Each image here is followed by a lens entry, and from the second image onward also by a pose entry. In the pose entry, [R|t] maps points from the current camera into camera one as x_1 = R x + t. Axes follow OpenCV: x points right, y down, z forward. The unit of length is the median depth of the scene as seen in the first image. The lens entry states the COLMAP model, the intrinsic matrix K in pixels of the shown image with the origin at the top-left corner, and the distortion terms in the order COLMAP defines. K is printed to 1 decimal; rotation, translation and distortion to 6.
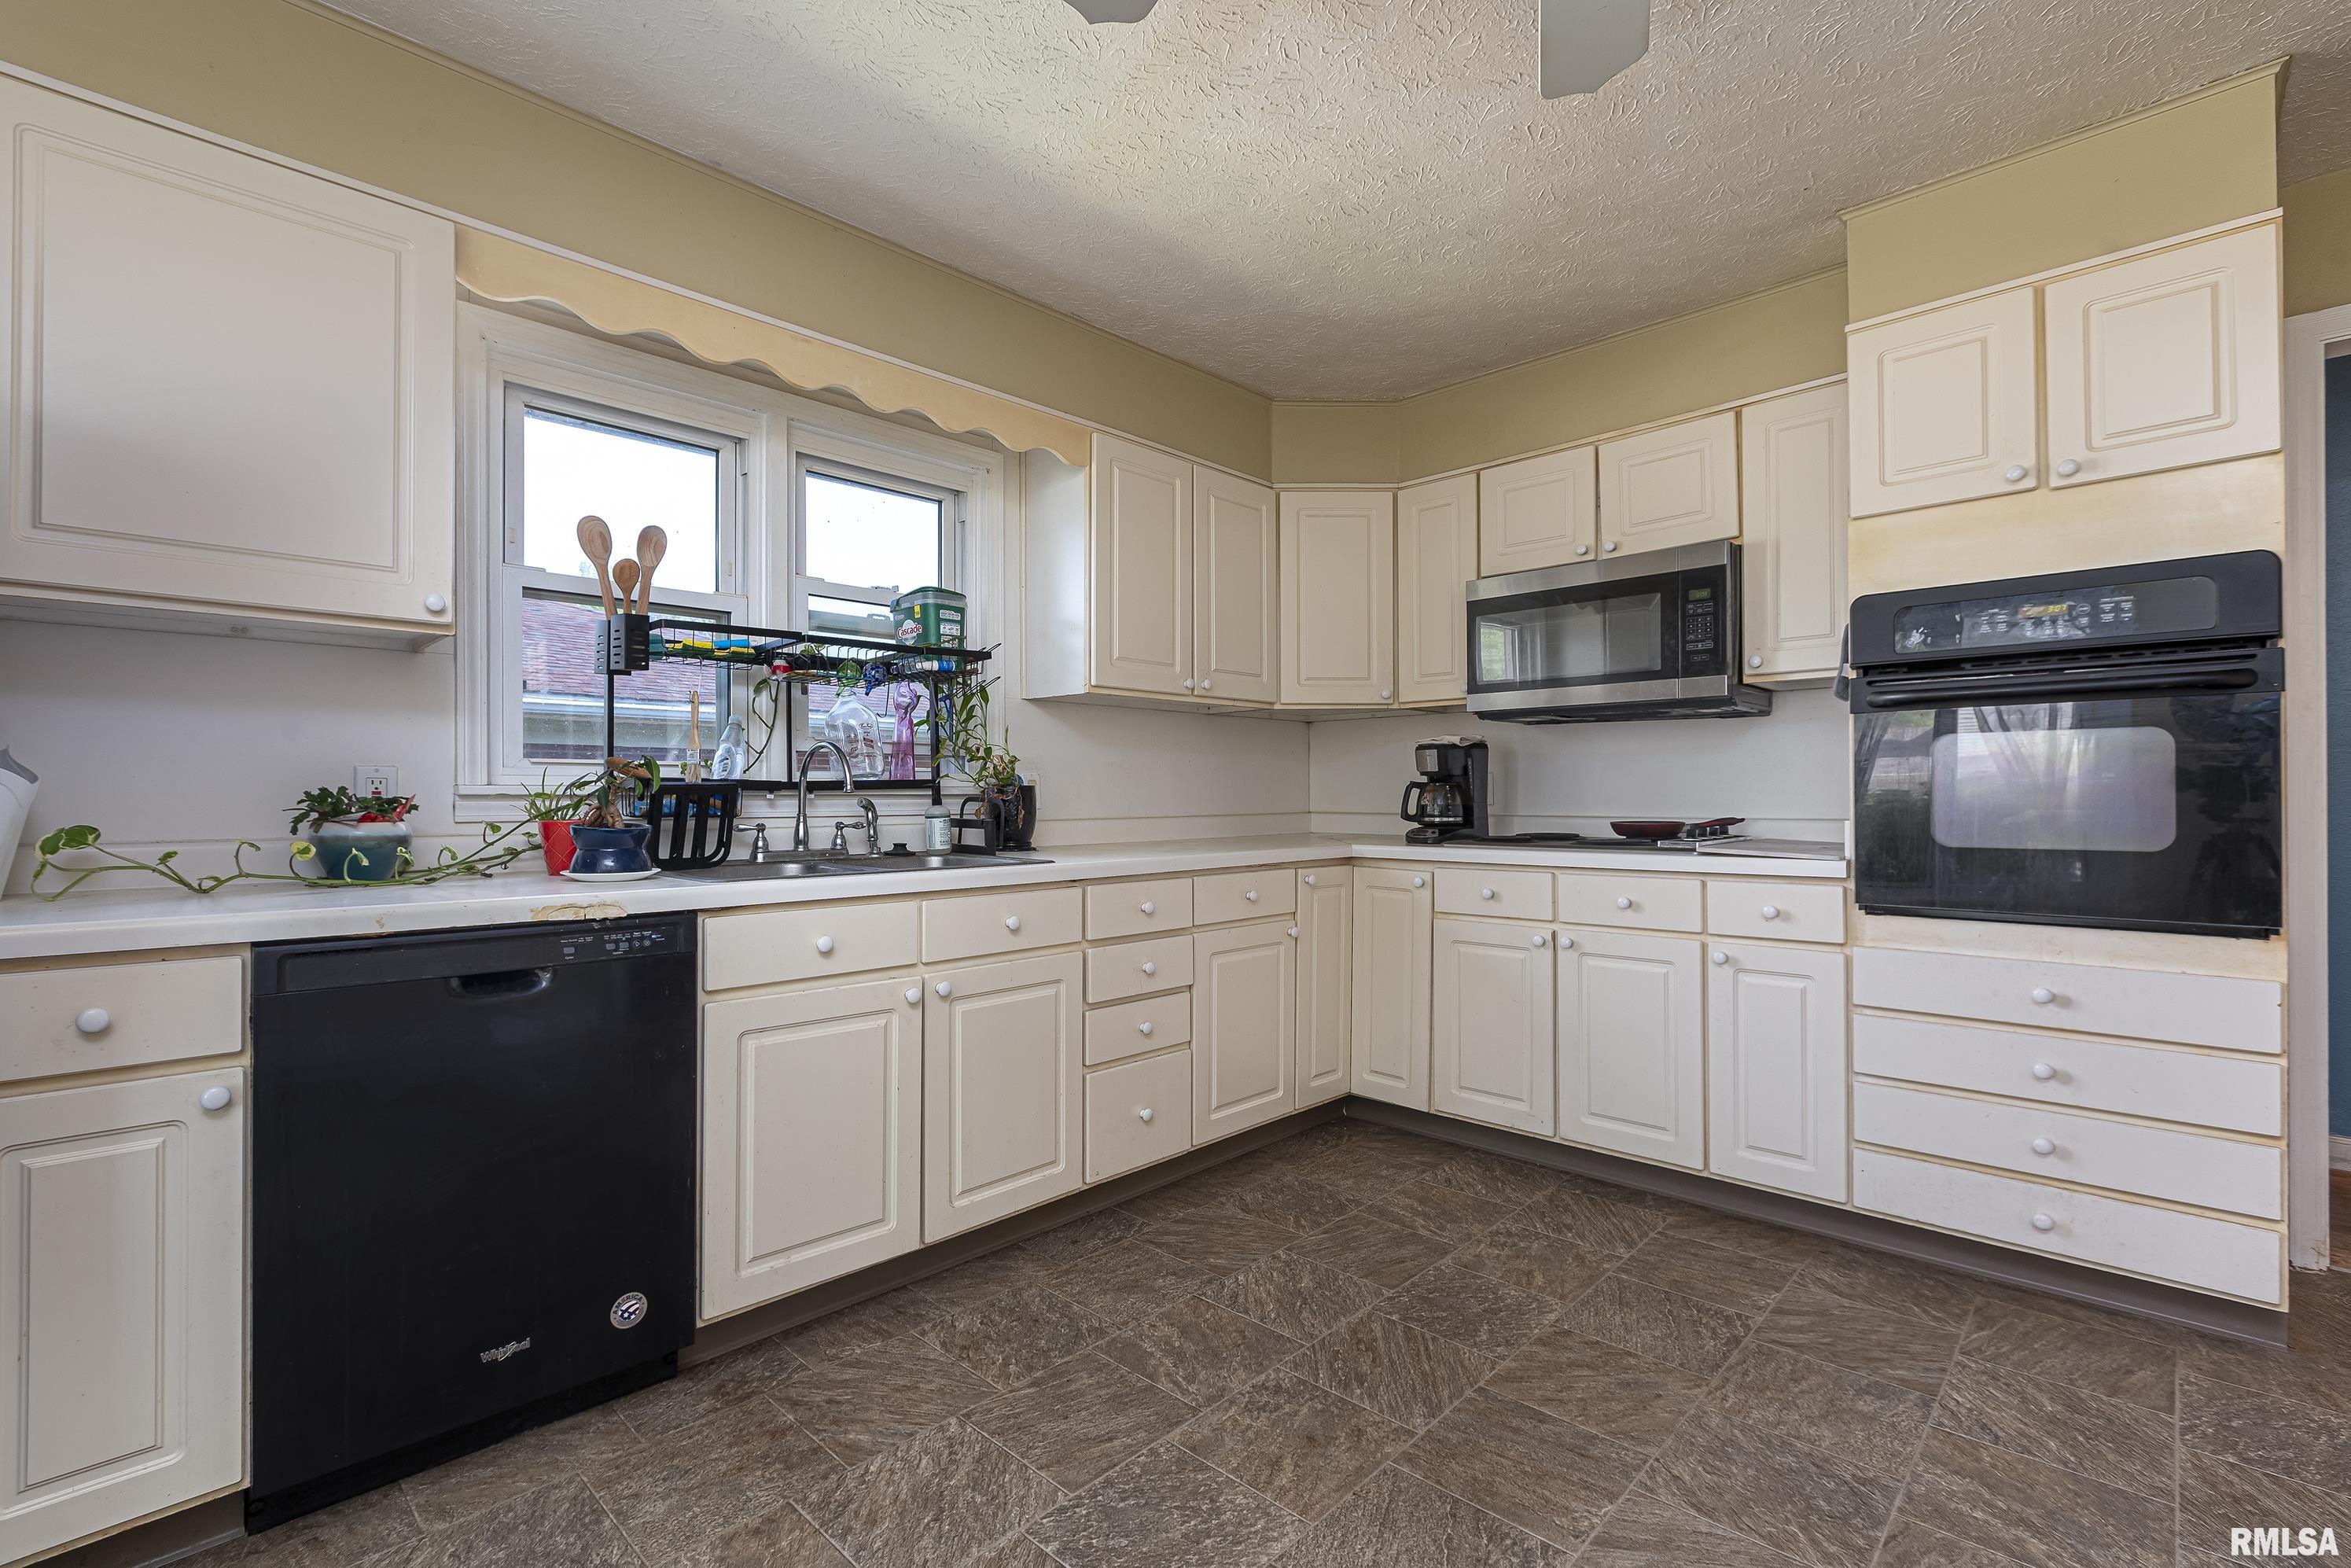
lens RADIAL K [[1054.0, 0, 1133.2], [0, 1054.0, 793.4], [0, 0, 1]] dist [-0.001203, -0.002843]
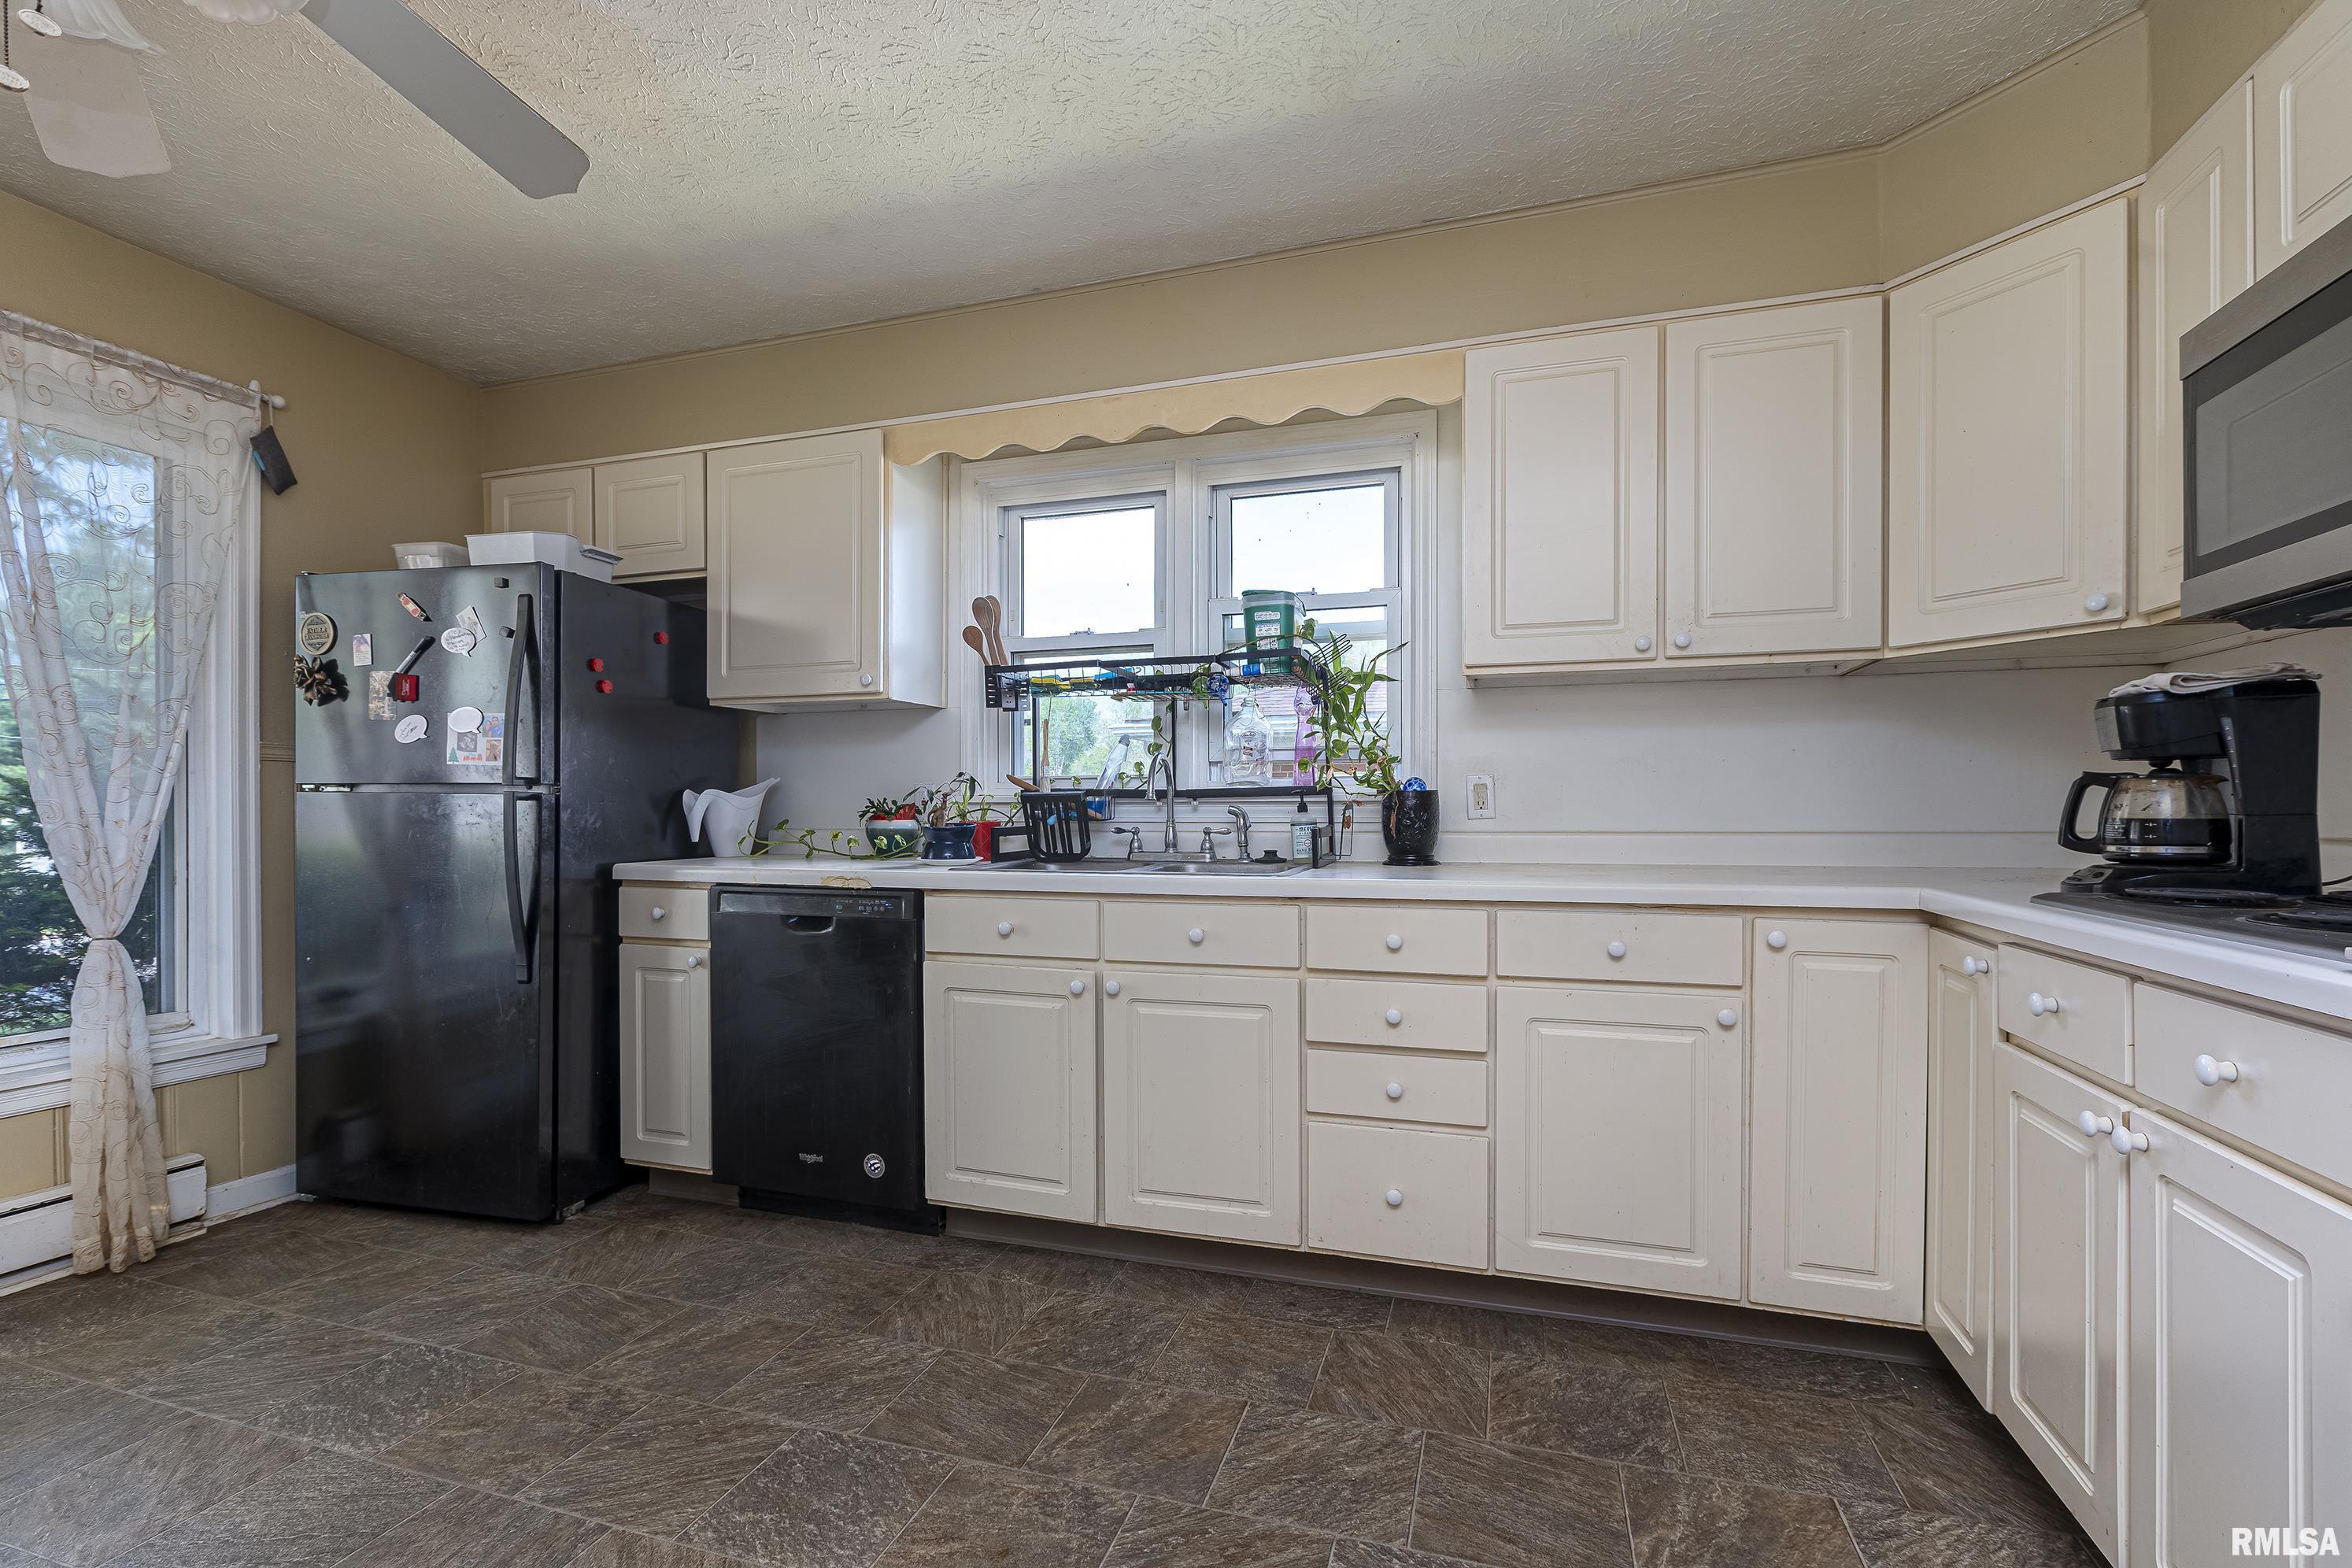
lens RADIAL K [[1054.4, 0, 1183.9], [0, 1054.4, 808.0], [0, 0, 1]] dist [-0.001203, -0.002843]
pose [[0.453814, 0.002933, -0.891092, 0.690598], [0.004564, 0.999974, 0.005616, 0.001491], [0.891085, -0.006616, 0.453789, 0.515627]]
